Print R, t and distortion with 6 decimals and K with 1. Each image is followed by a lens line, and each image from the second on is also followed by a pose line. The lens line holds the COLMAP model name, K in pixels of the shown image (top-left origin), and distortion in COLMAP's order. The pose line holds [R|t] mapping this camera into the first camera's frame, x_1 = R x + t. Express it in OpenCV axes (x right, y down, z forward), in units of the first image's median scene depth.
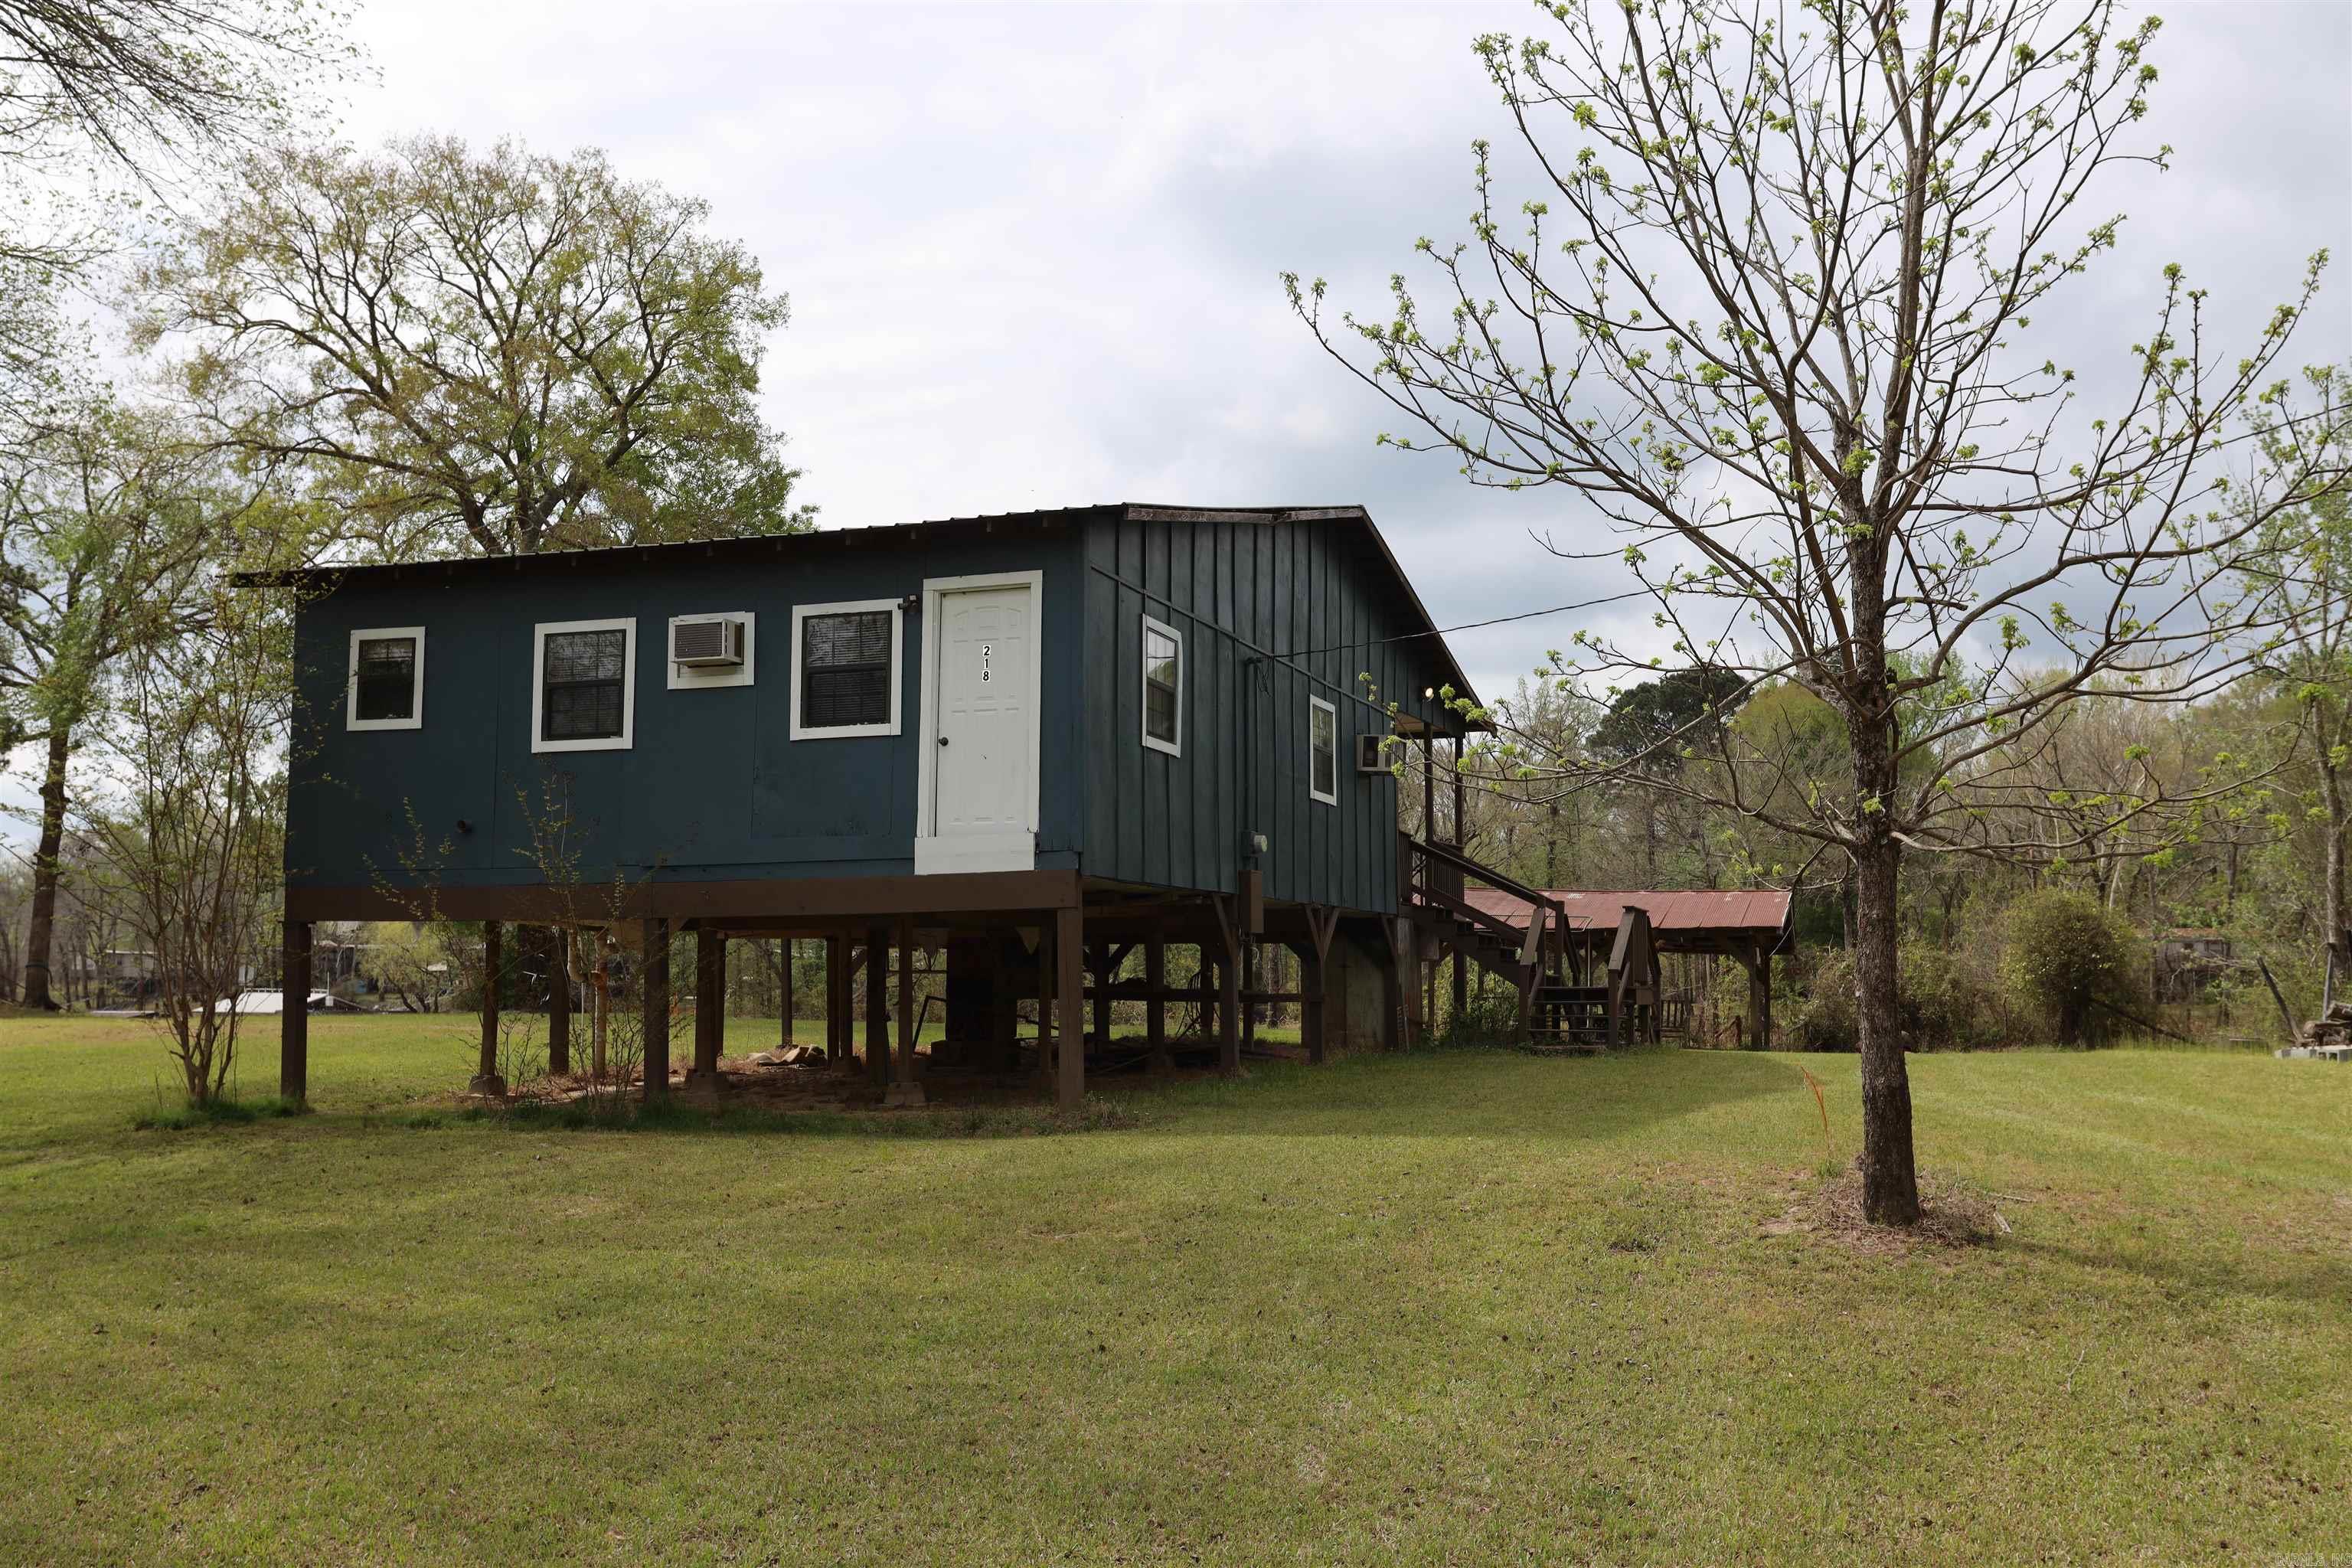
lens RADIAL K [[2219.8, 0, 1175.3], [0, 2219.8, 784.4], [0, 0, 1]] dist [0.024195, 0.000000]
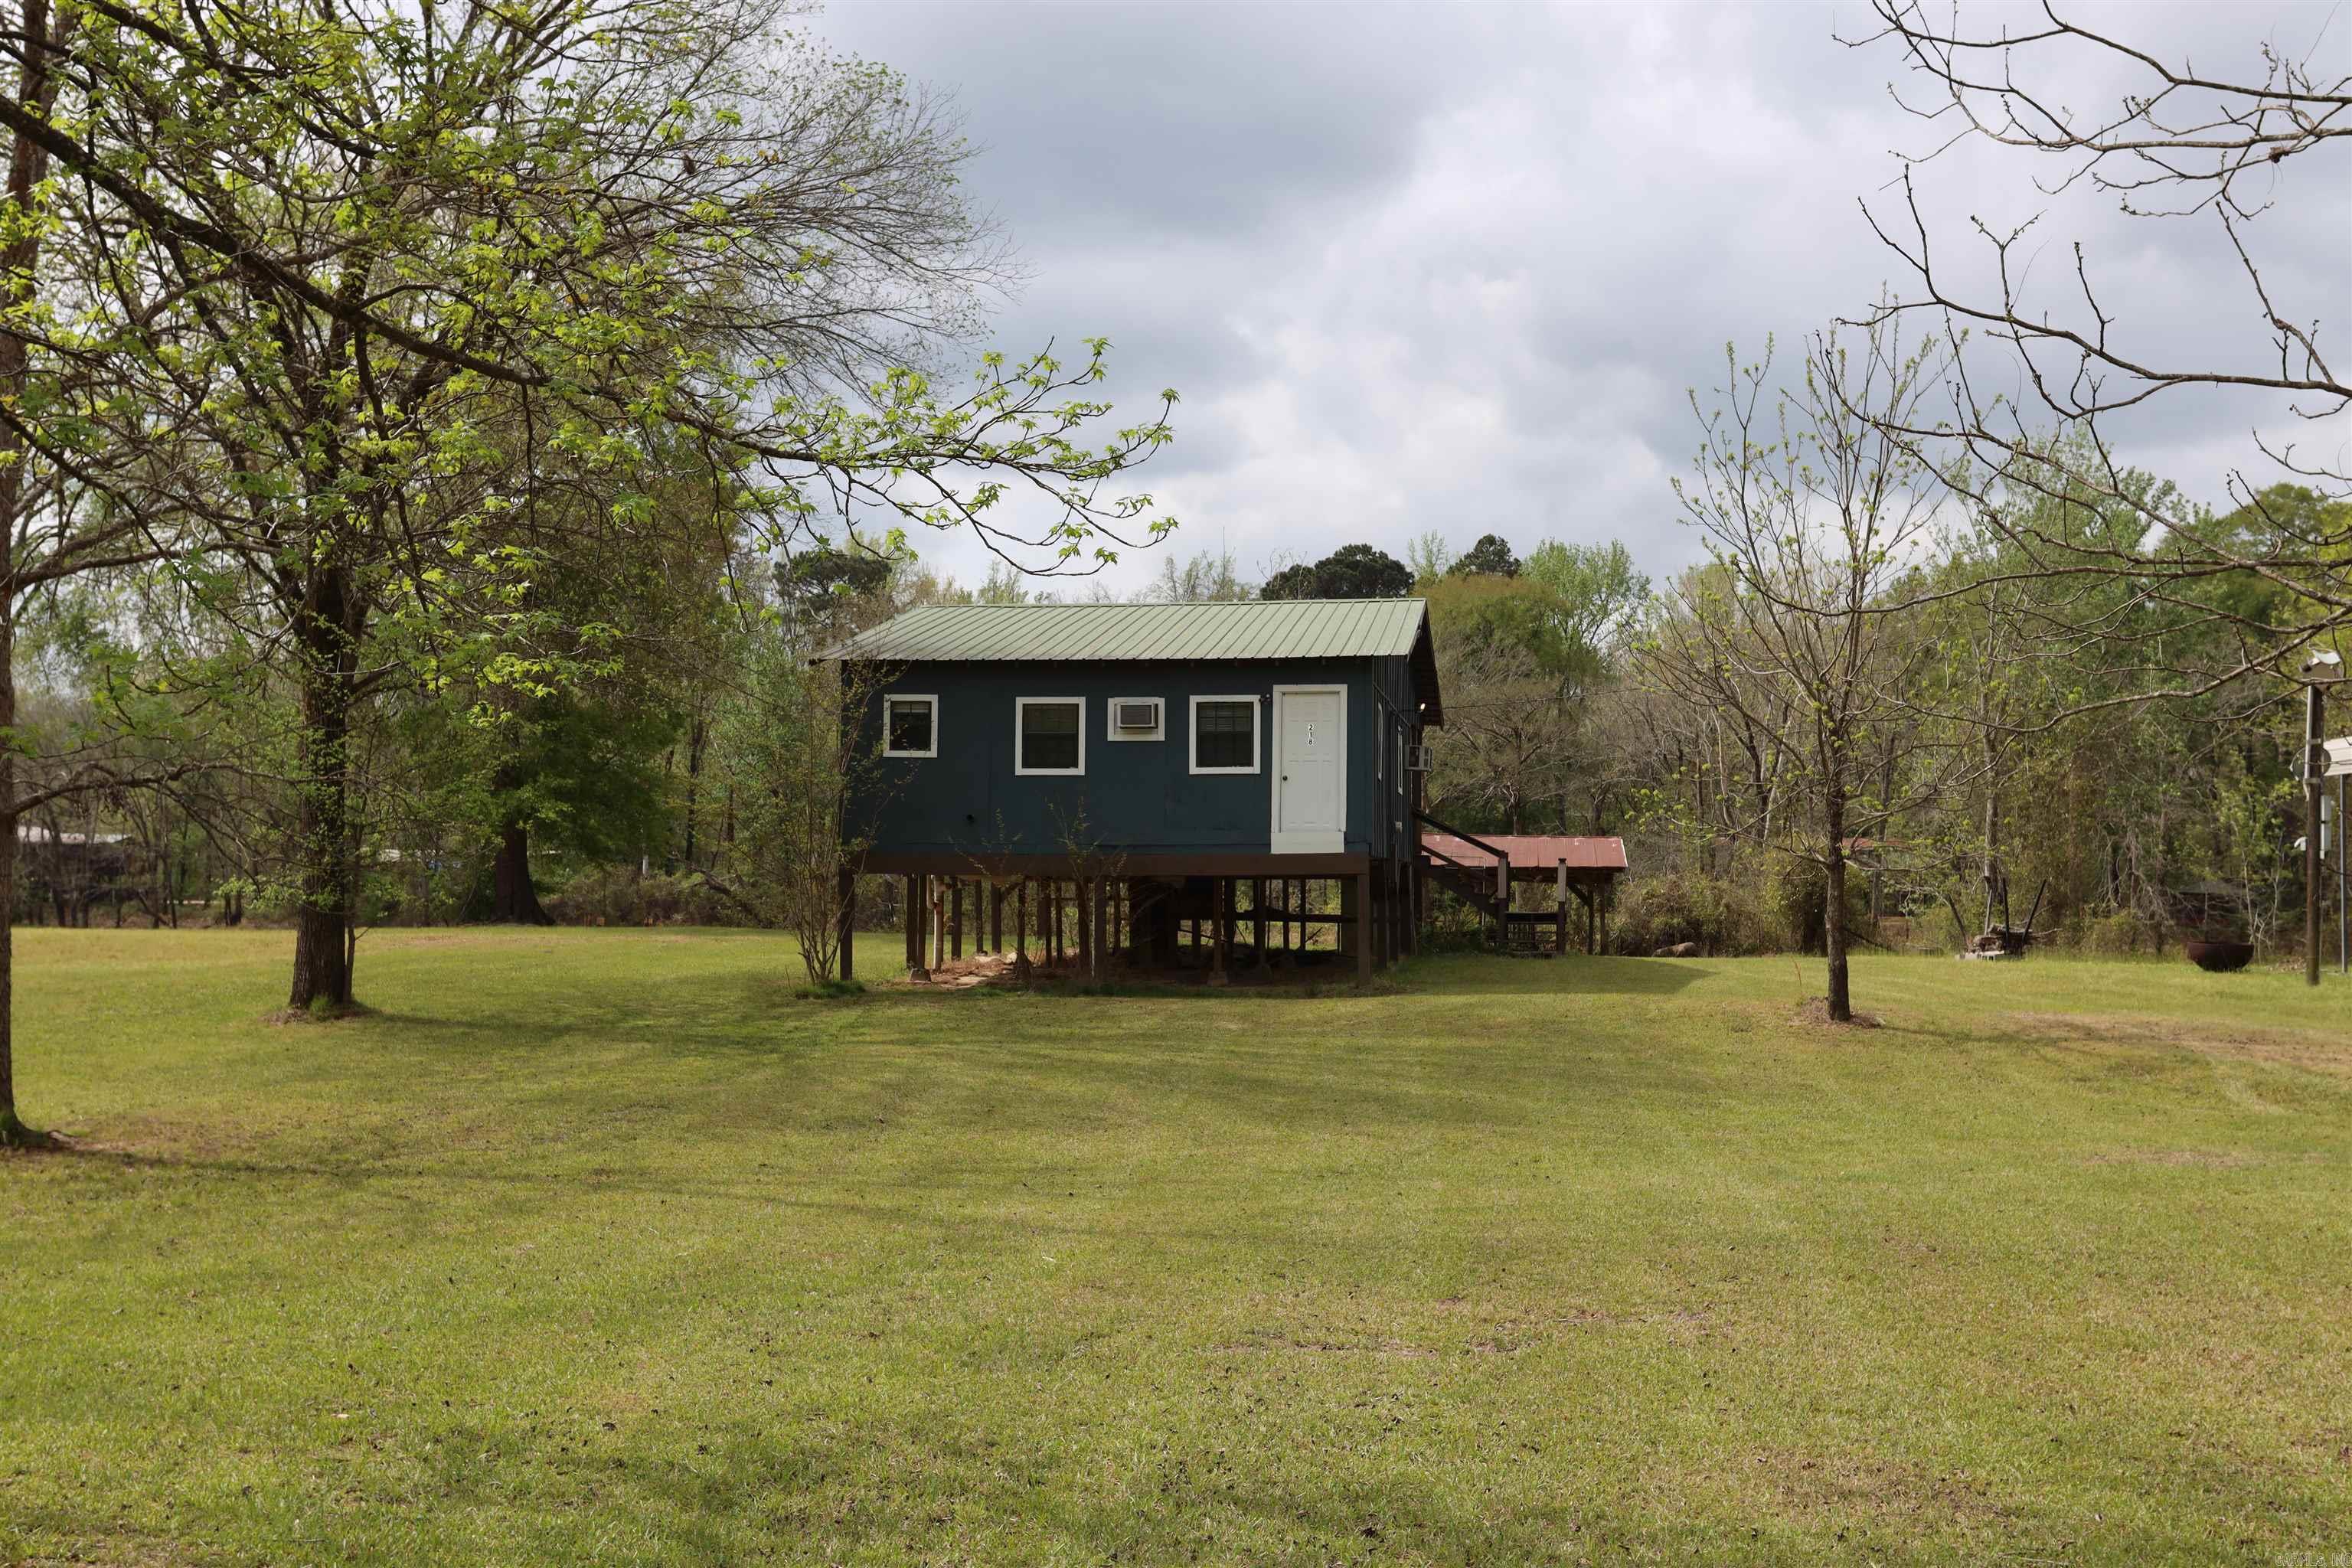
lens RADIAL K [[2714.2, 0, 1175.9], [0, 2714.2, 785.5], [0, 0, 1]] dist [-0.015168, 0.000000]
pose [[0.981253, 0.013610, 0.192245, -0.583518], [-0.023821, 0.998419, 0.050904, -0.117027], [-0.191248, -0.054529, 0.980026, -1.061727]]
